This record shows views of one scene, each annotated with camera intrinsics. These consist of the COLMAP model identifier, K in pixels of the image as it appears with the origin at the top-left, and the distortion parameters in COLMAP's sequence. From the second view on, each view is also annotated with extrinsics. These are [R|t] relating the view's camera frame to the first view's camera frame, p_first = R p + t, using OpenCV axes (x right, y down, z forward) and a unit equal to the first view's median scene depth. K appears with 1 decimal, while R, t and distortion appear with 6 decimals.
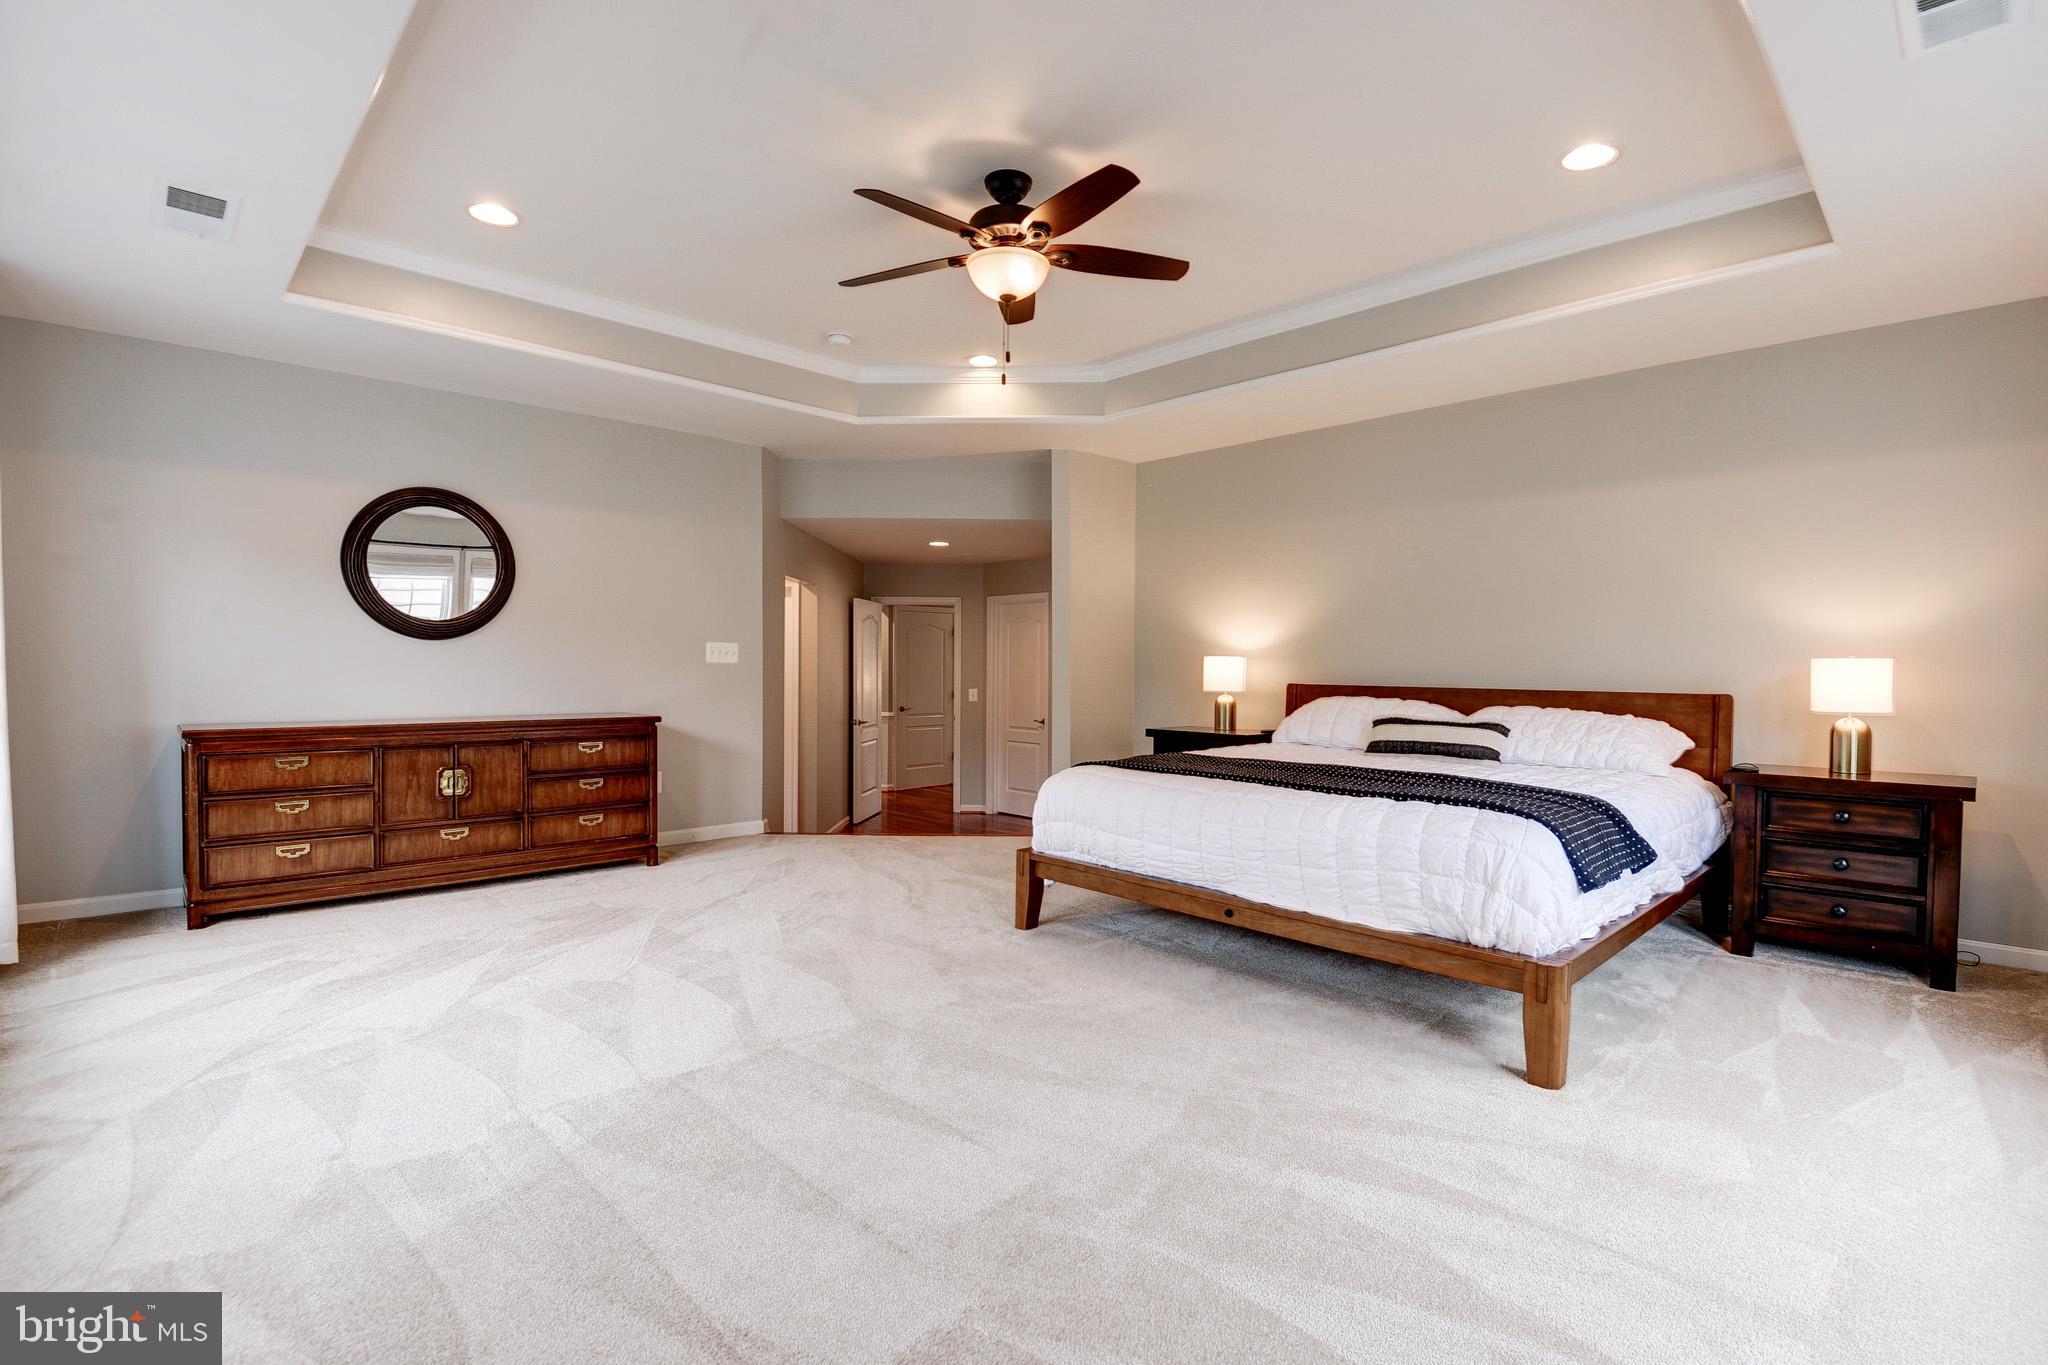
lens RADIAL K [[935.6, 0, 1020.5], [0, 935.6, 691.5], [0, 0, 1]] dist [-0.000415, 0.000017]
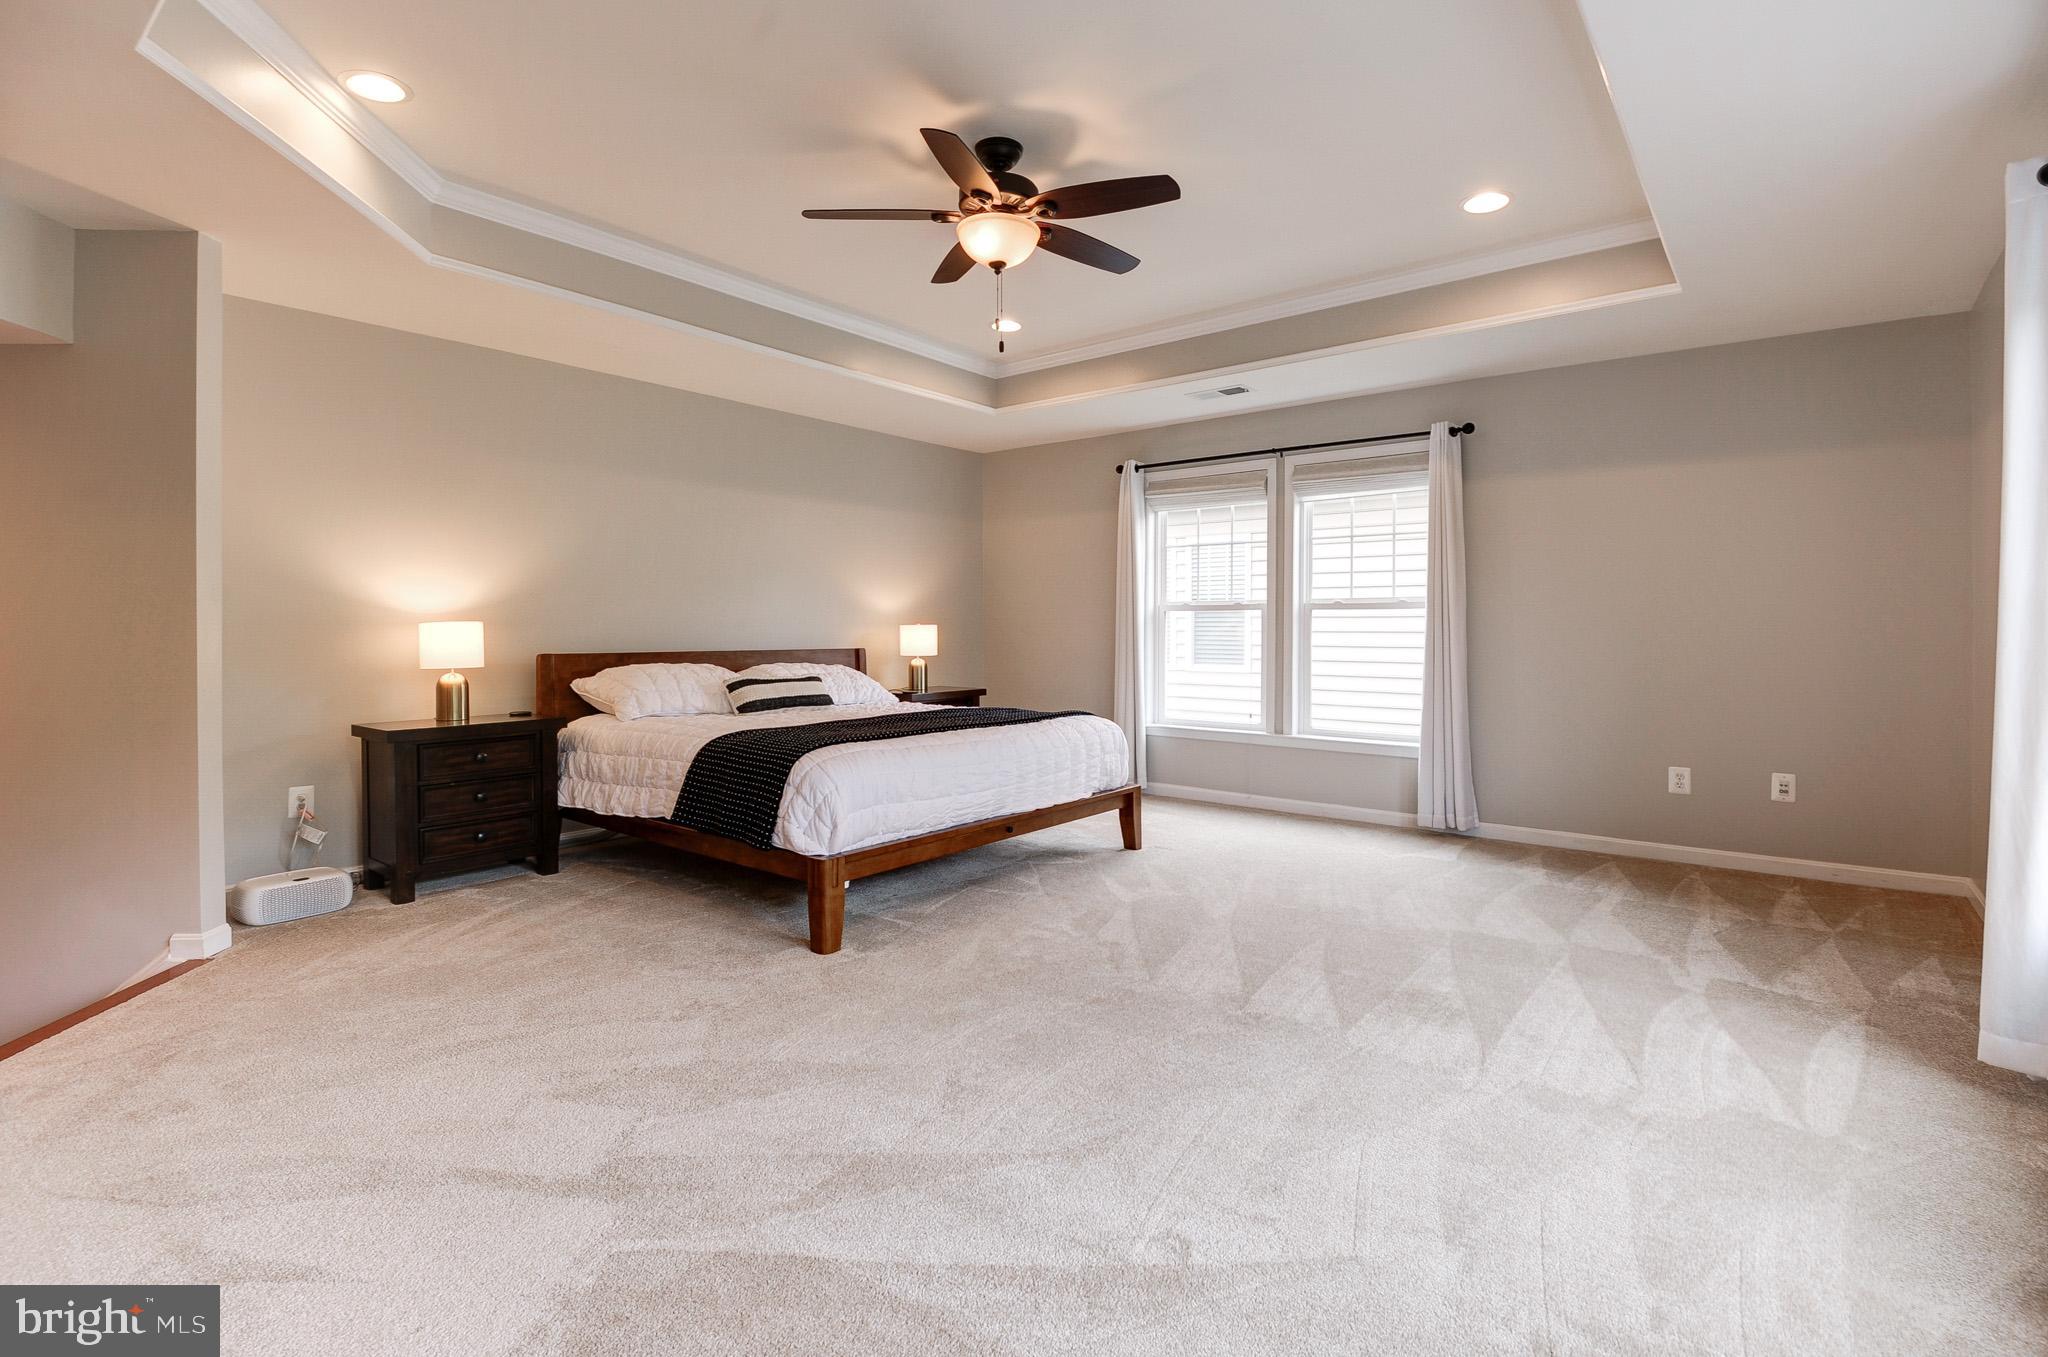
lens RADIAL K [[984.3, 0, 1019.2], [0, 984.3, 631.8], [0, 0, 1]] dist [0.013999, -0.028937]
pose [[-0.129306, -0.009588, 0.991558, -0.715708], [0.030709, 0.999435, 0.013669, -0.030278], [-0.991129, 0.032218, -0.128939, 0.761200]]
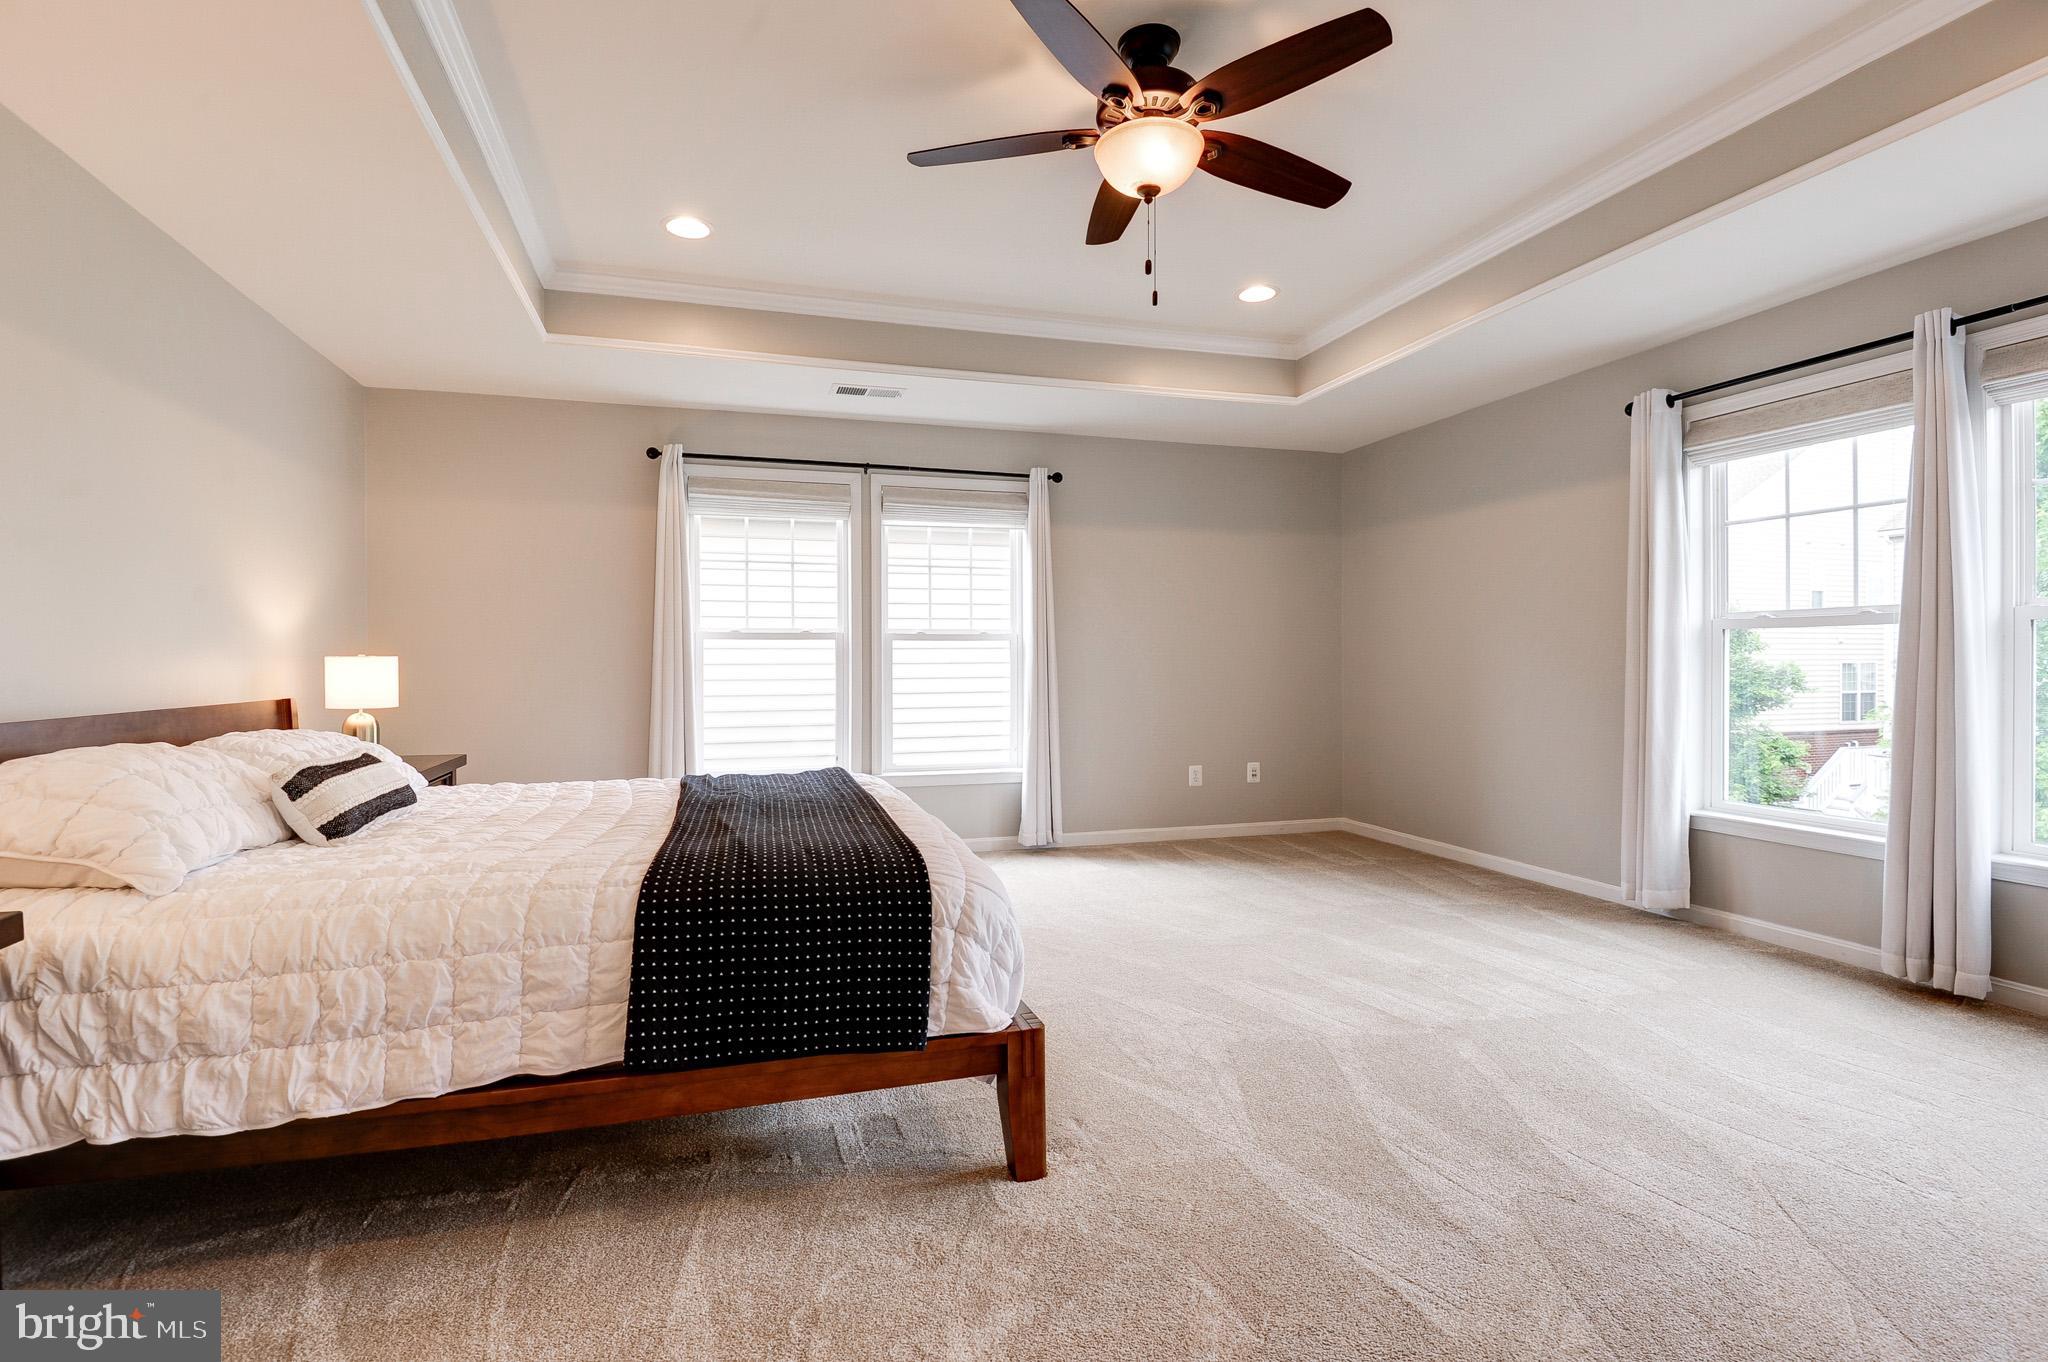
lens RADIAL K [[967.9, 0, 1023.6], [0, 967.9, 675.0], [0, 0, 1]] dist [0.006087, -0.026833]
pose [[-0.896802, -0.009605, 0.442327, -0.194365], [0.012792, 0.998783, 0.047624, -0.041516], [-0.442246, 0.048367, -0.895588, 1.193501]]
